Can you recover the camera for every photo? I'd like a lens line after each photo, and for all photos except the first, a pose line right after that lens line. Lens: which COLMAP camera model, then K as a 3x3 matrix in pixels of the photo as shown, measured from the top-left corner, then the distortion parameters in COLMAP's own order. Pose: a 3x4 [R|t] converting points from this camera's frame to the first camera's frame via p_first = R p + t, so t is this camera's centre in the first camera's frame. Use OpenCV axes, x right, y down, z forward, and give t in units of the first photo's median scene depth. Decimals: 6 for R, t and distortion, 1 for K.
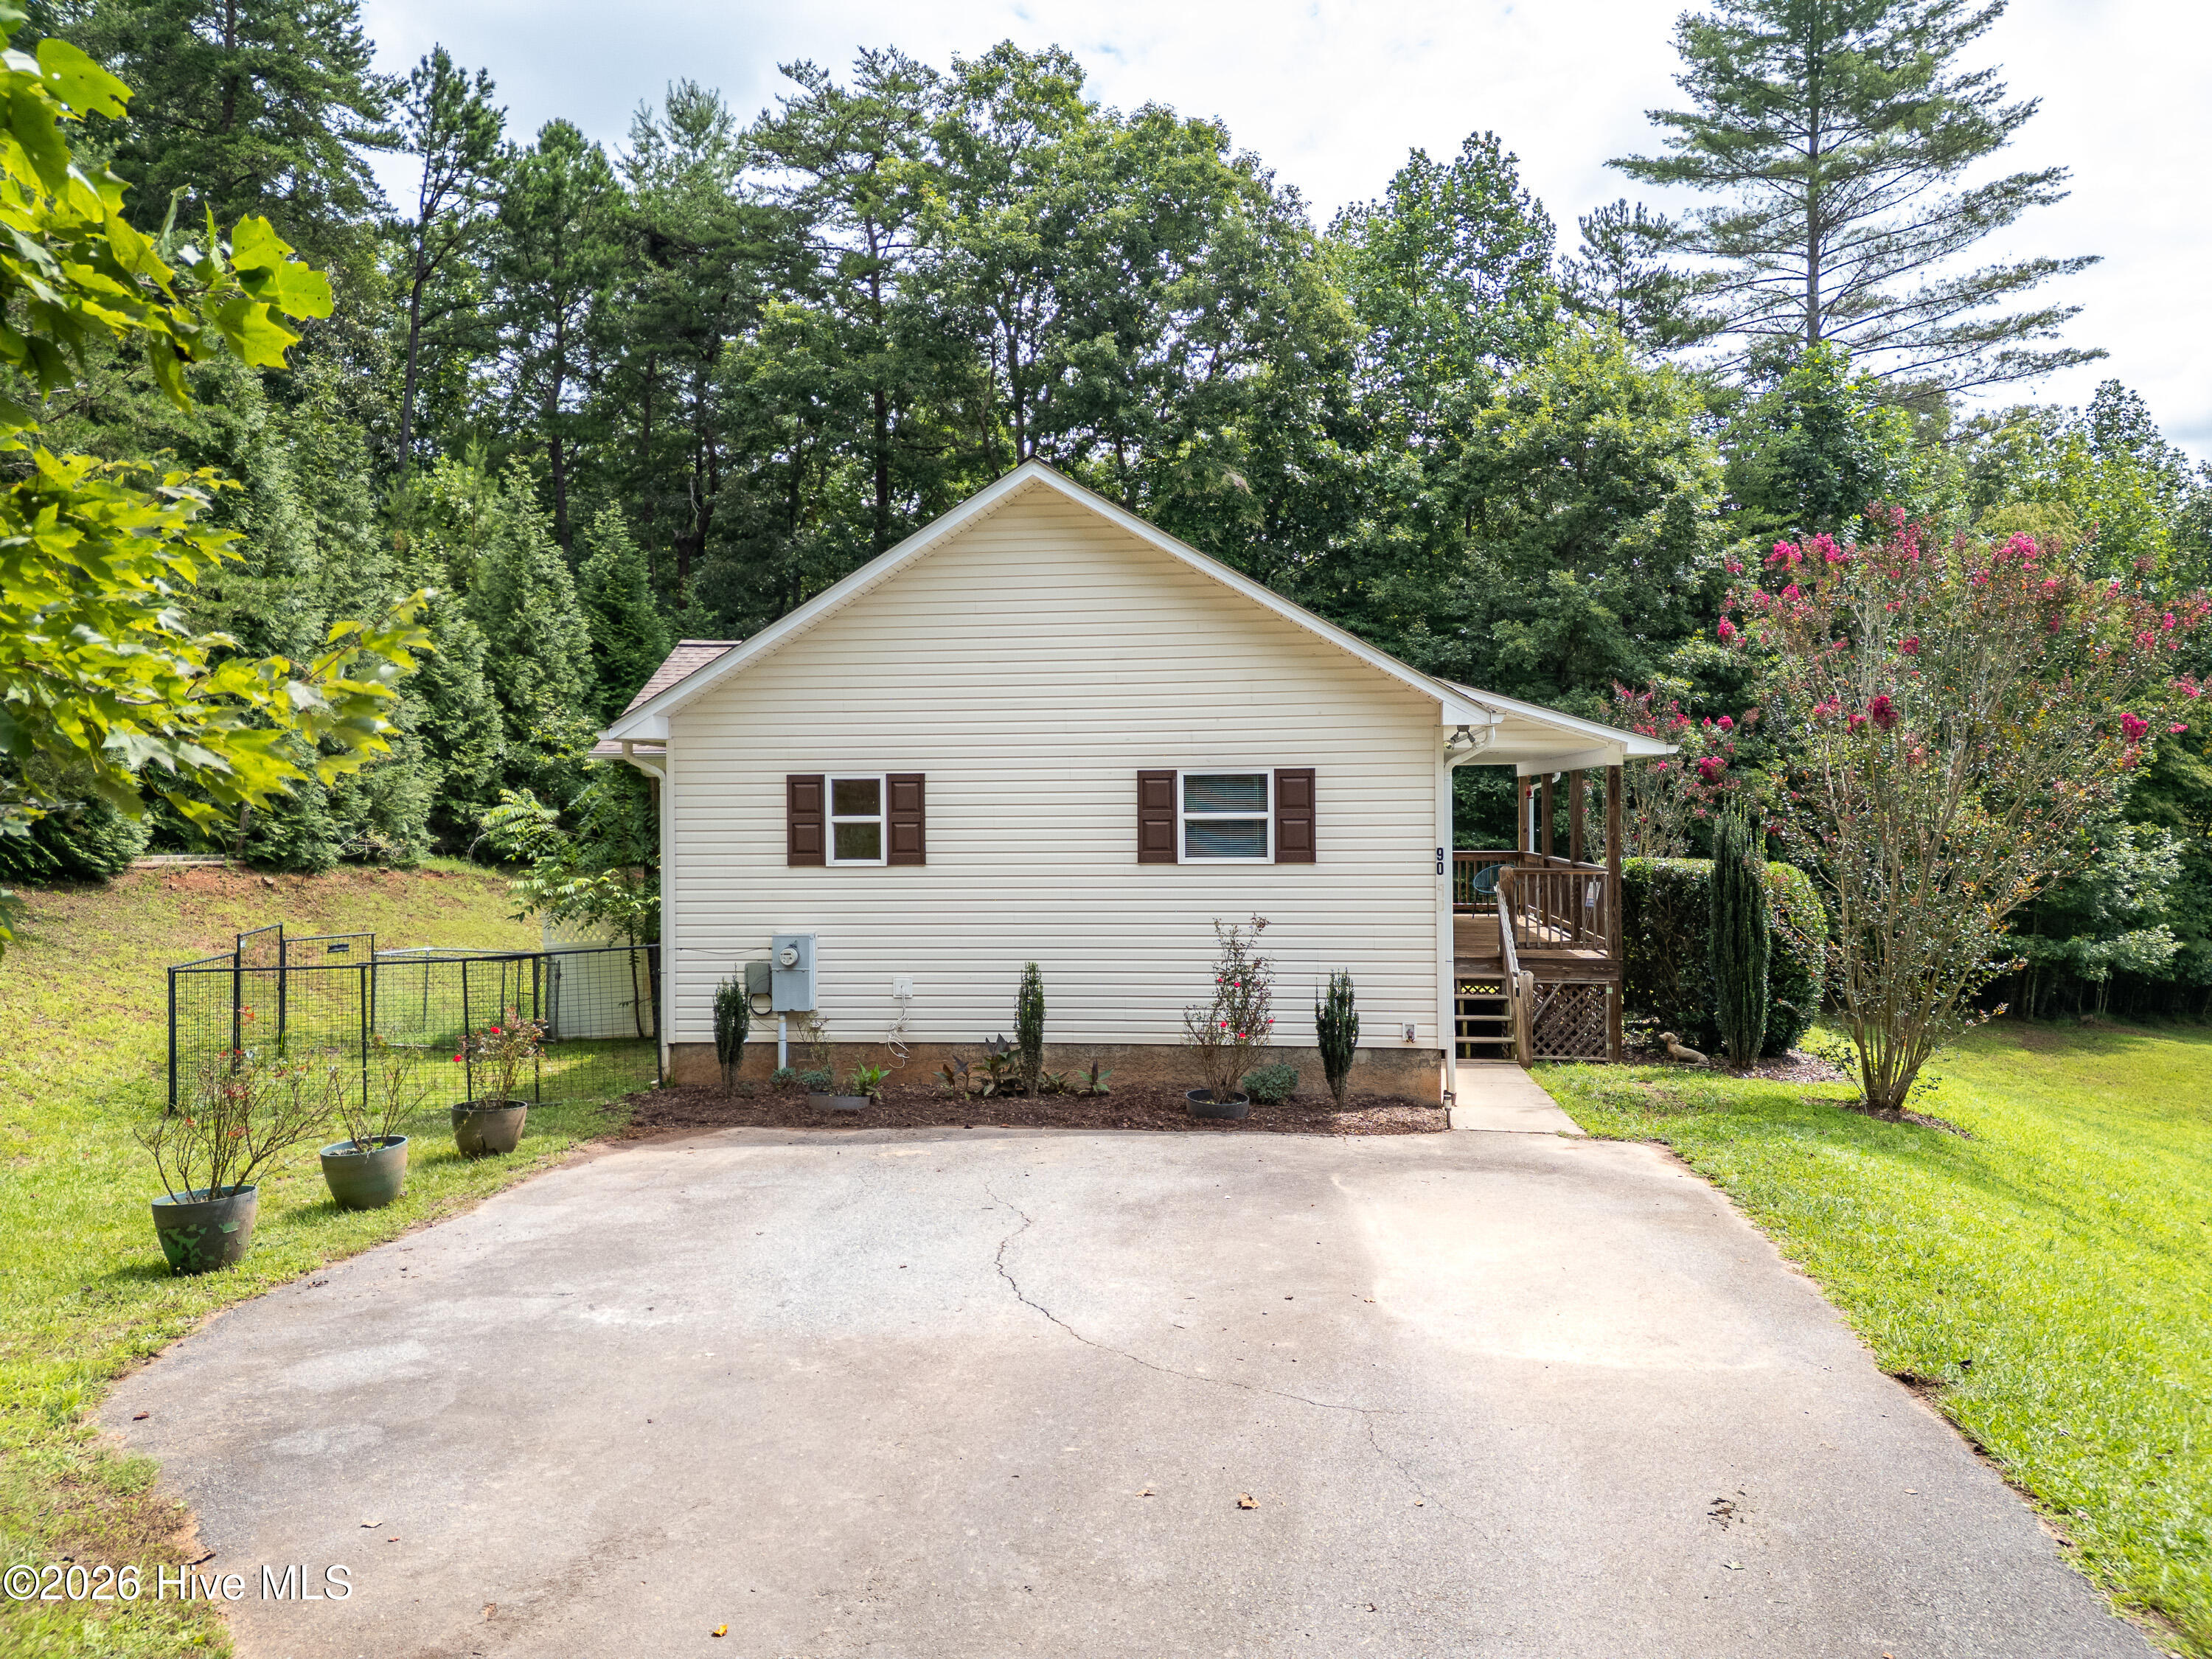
lens RADIAL K [[1542.7, 0, 1106.0], [0, 1542.7, 829.5], [0, 0, 1]] dist [0.120385, -0.232808]
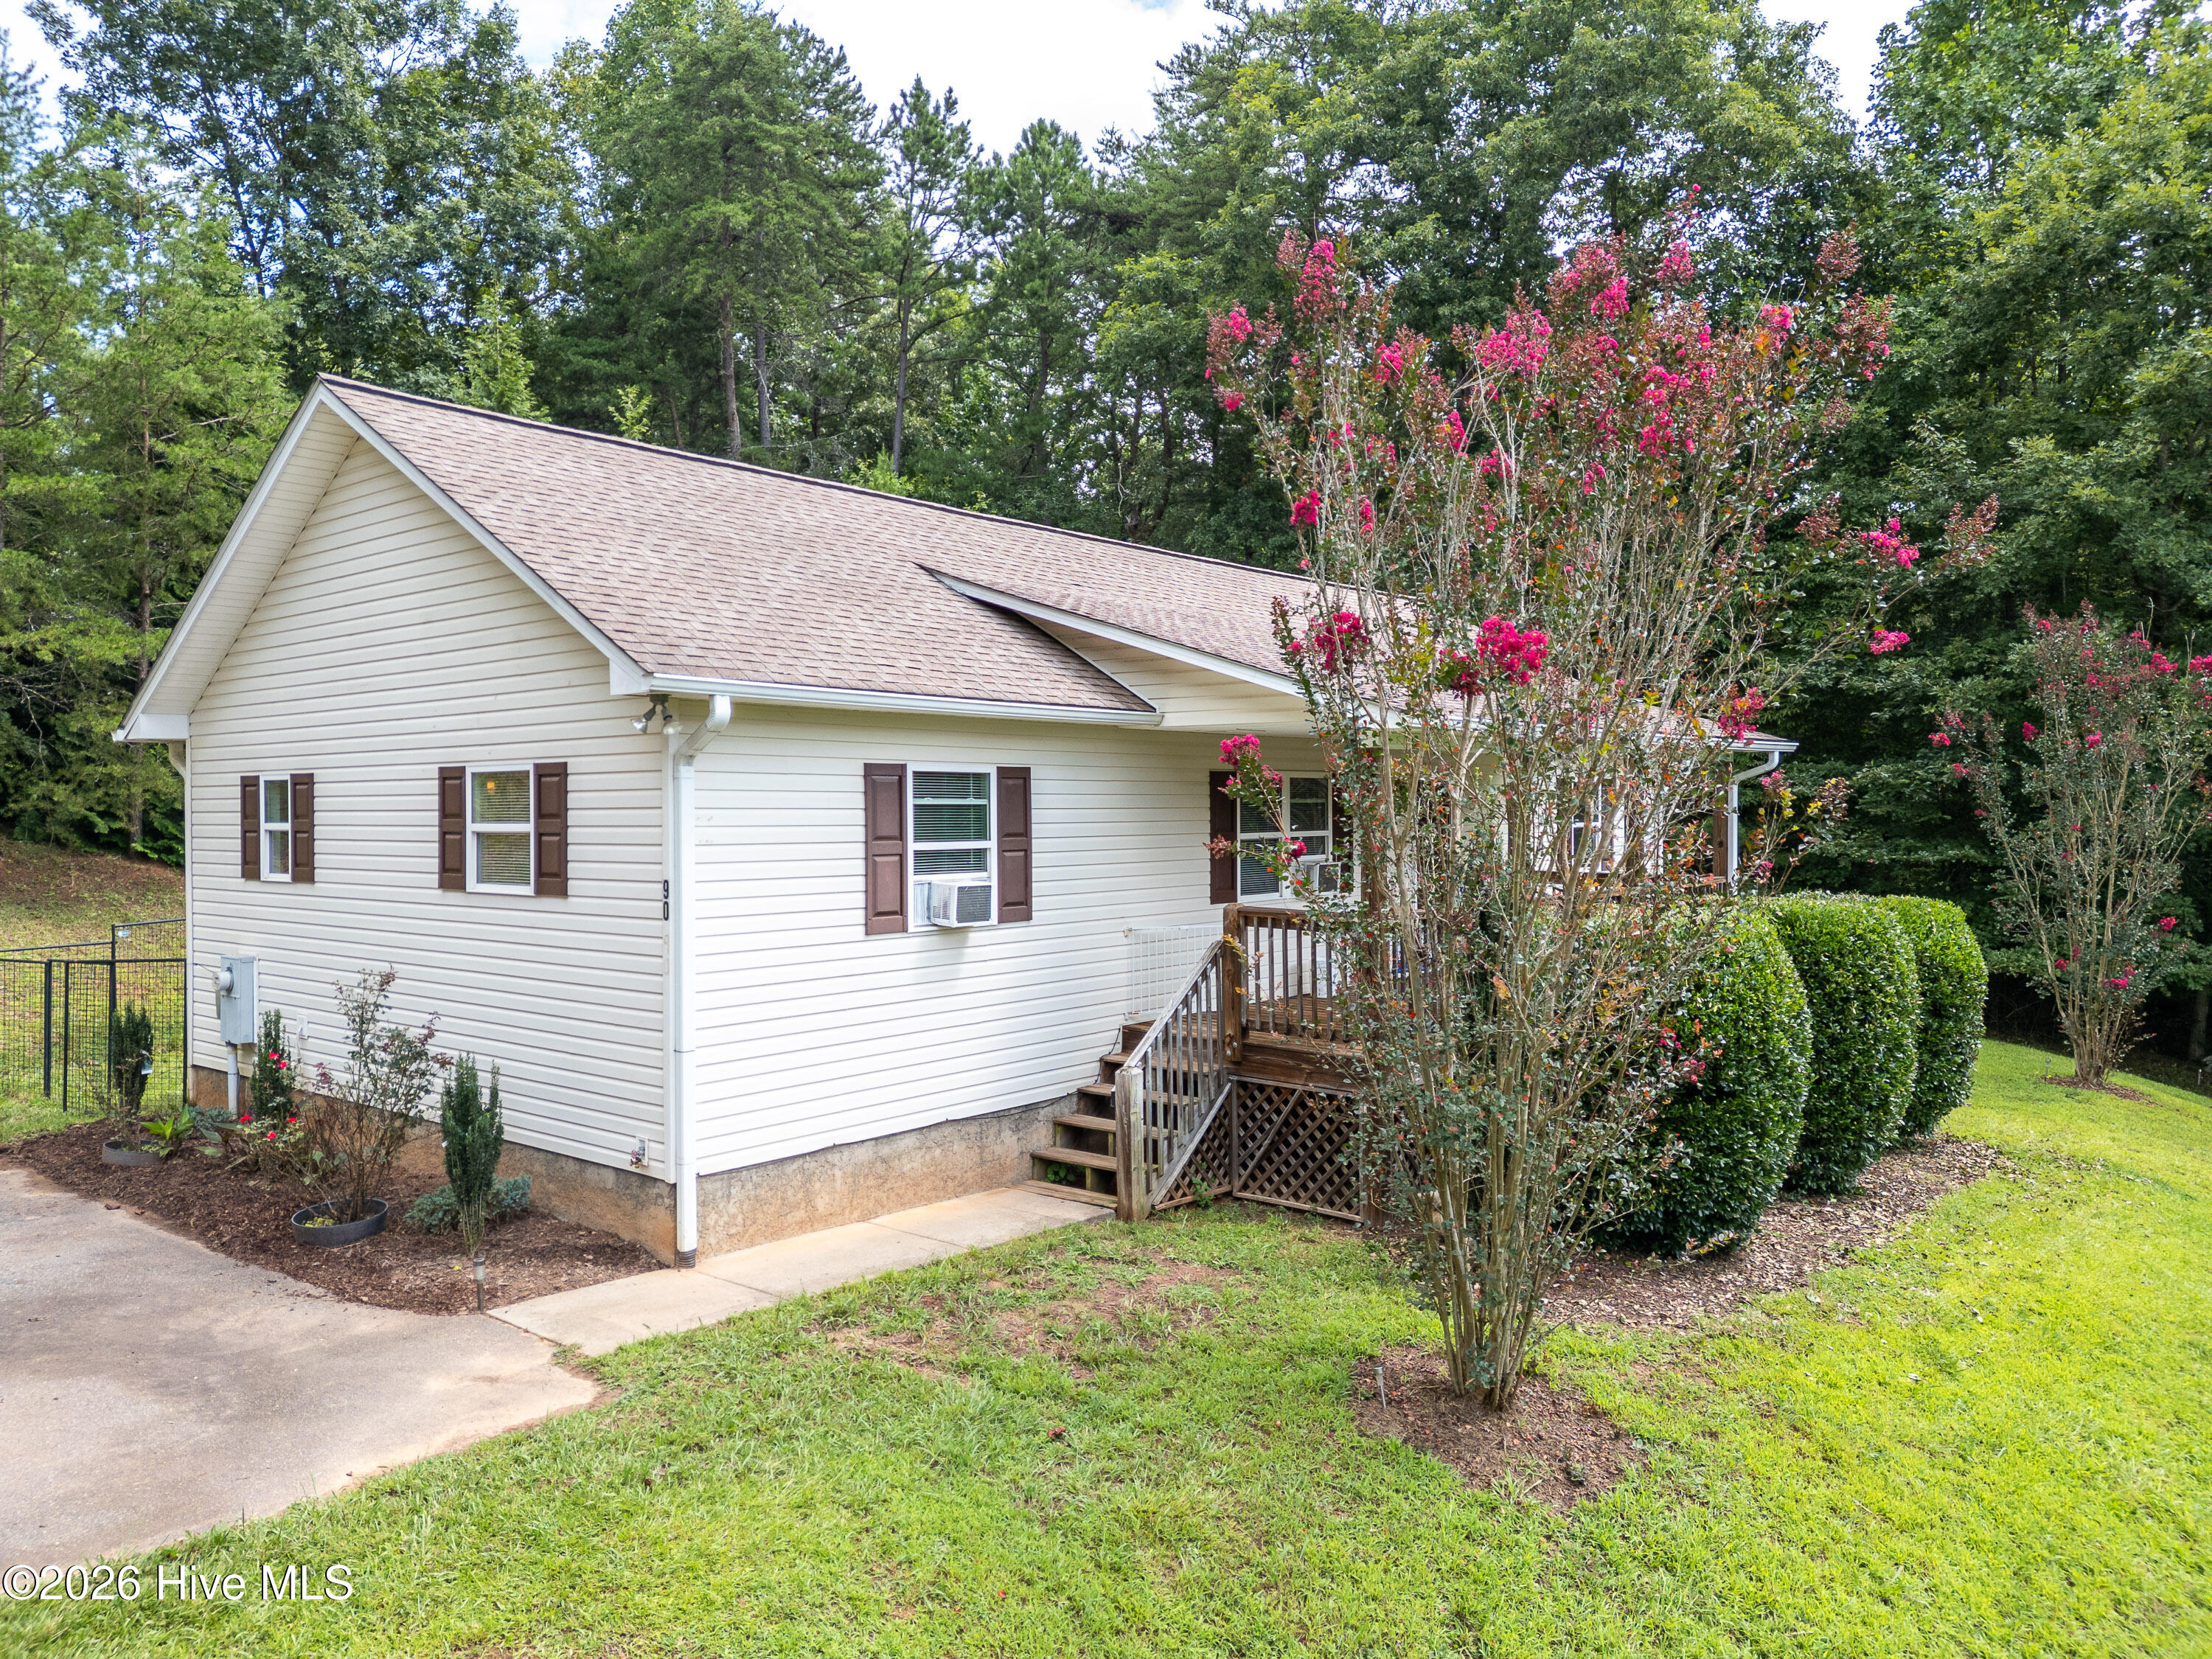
lens RADIAL K [[1541.3, 0, 1106.0], [0, 1541.3, 829.5], [0, 0, 1]] dist [0.086695, -0.096326]
pose [[0.841634, 0.009804, -0.539960, 0.267495], [-0.007280, 0.999950, 0.006808, -0.005602], [0.540000, -0.001799, 0.841663, 0.198282]]
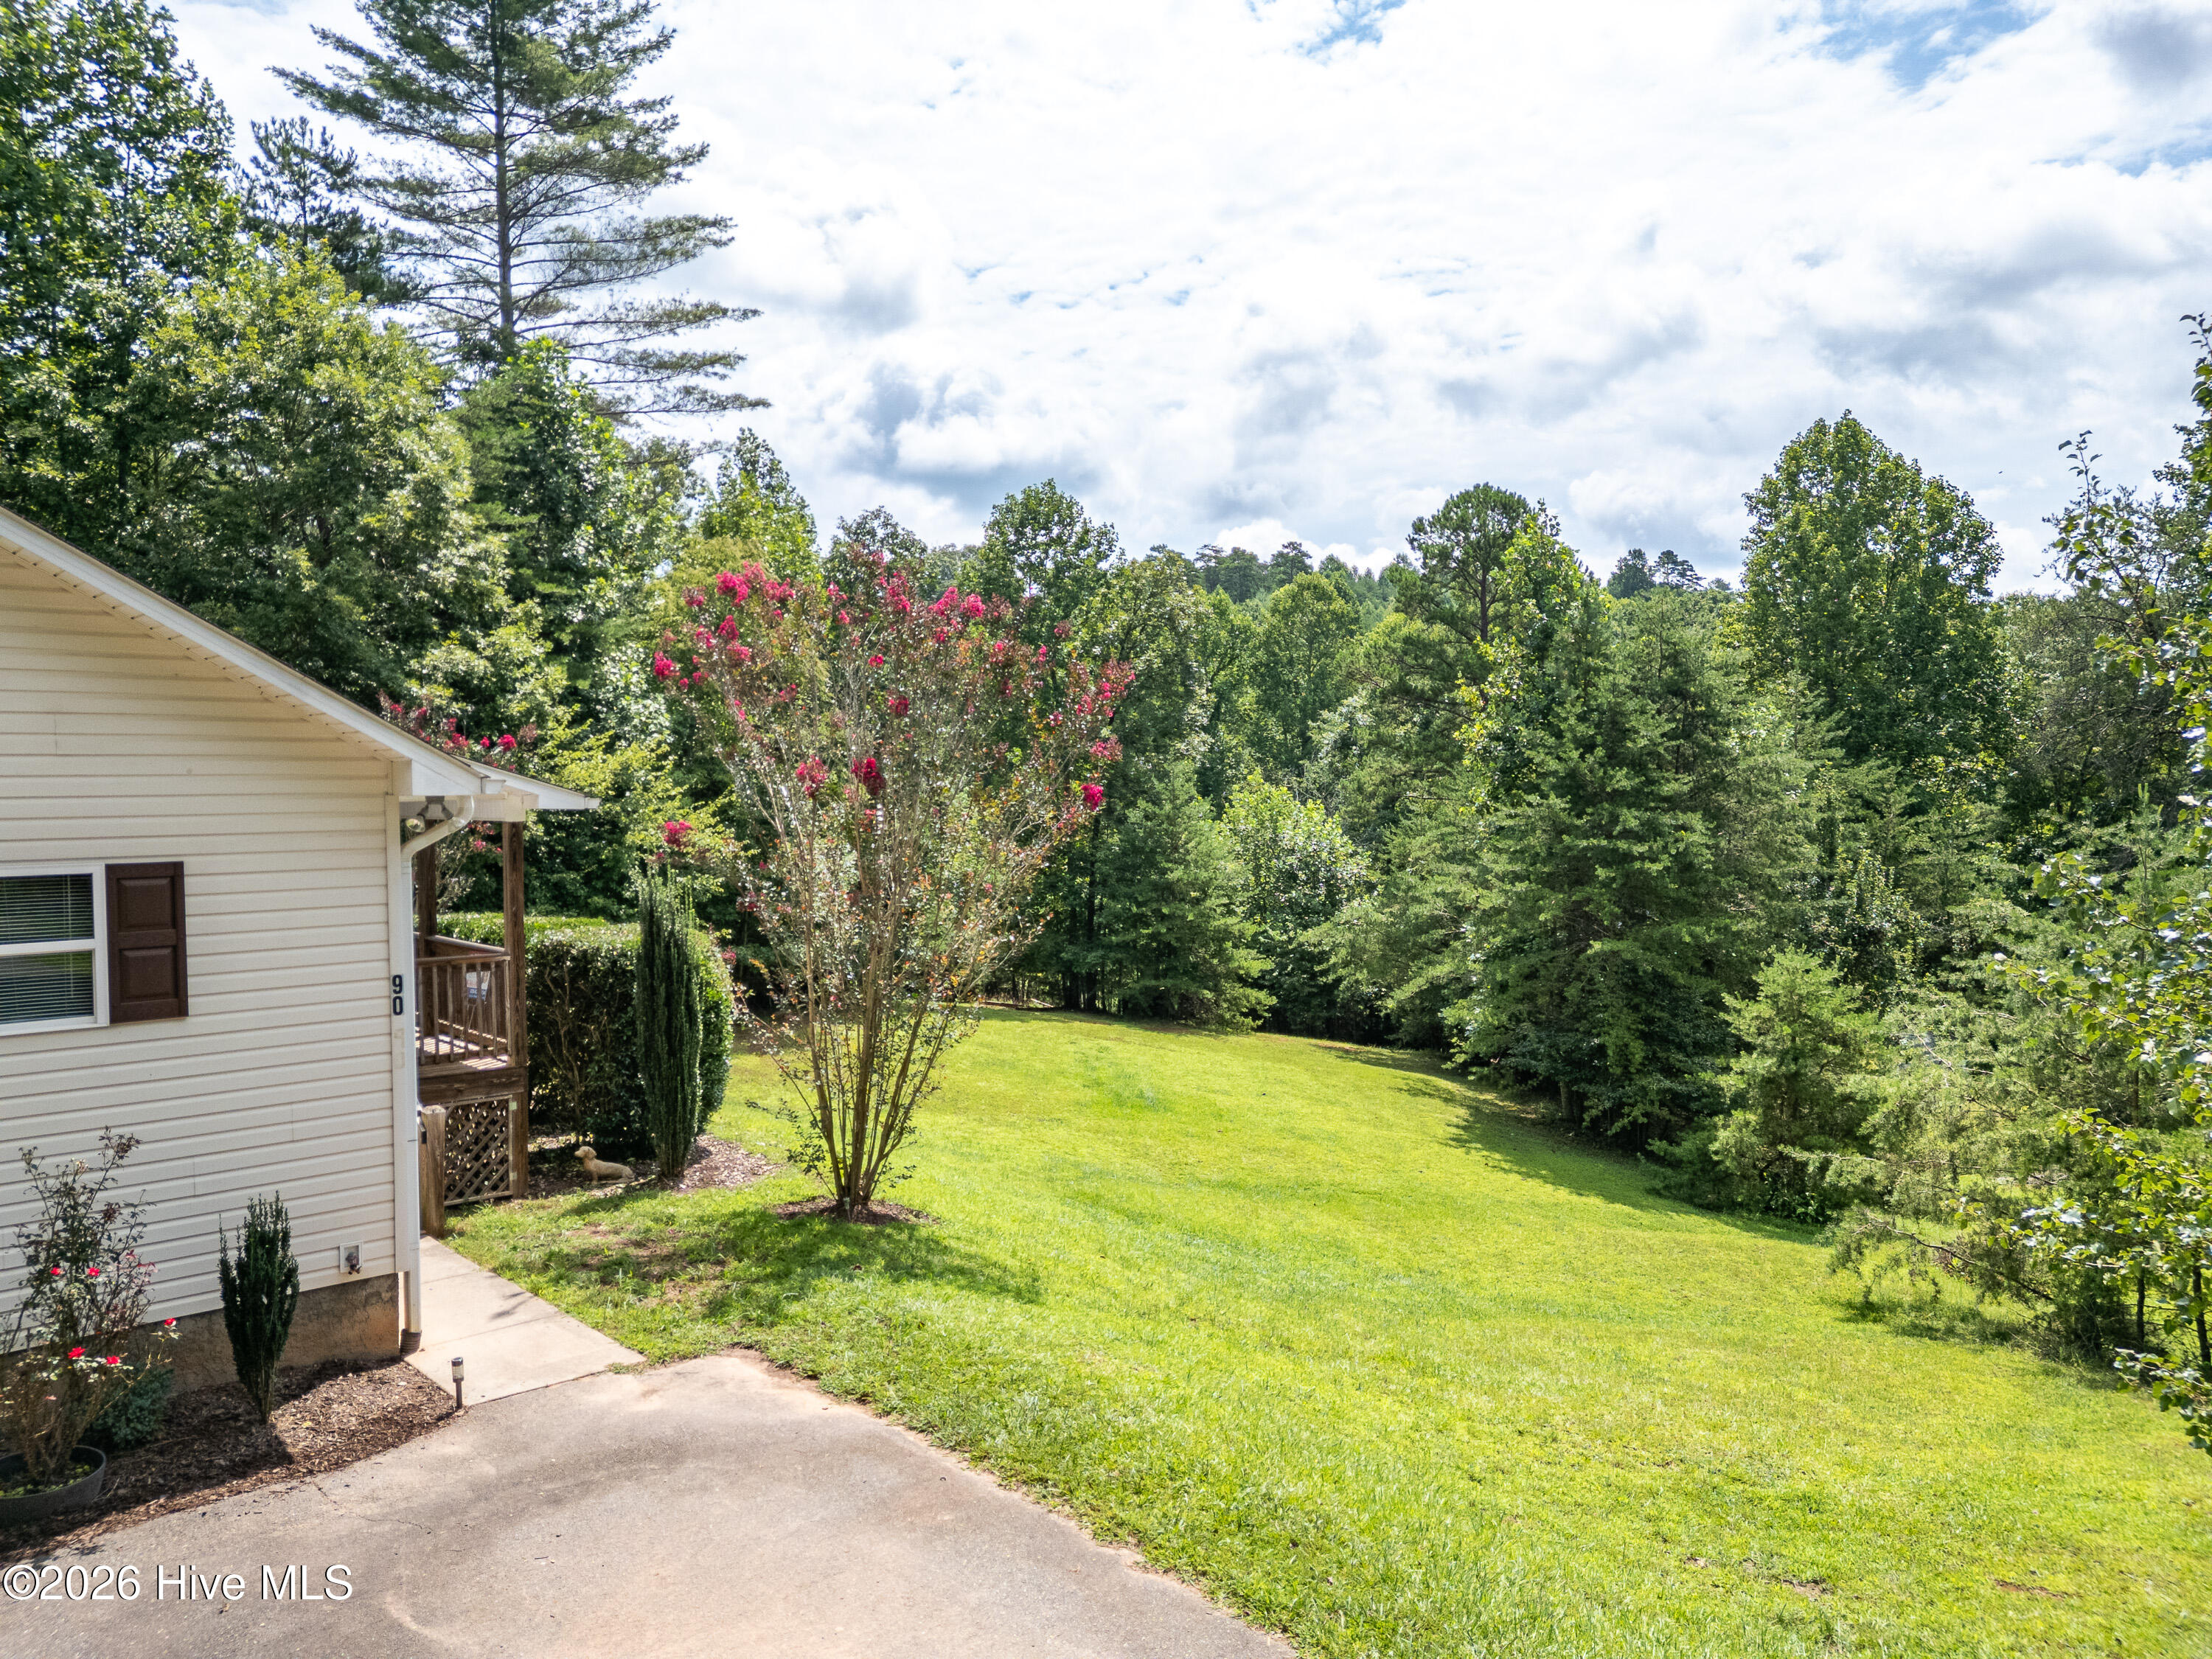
lens RADIAL K [[1521.9, 0, 1106.0], [0, 1521.9, 829.5], [0, 0, 1]] dist [0.020960, -0.009156]
pose [[0.649209, -0.016039, 0.760441, -0.032554], [0.006774, 0.999860, 0.015306, -0.021818], [-0.760580, -0.004786, 0.649226, 0.122074]]
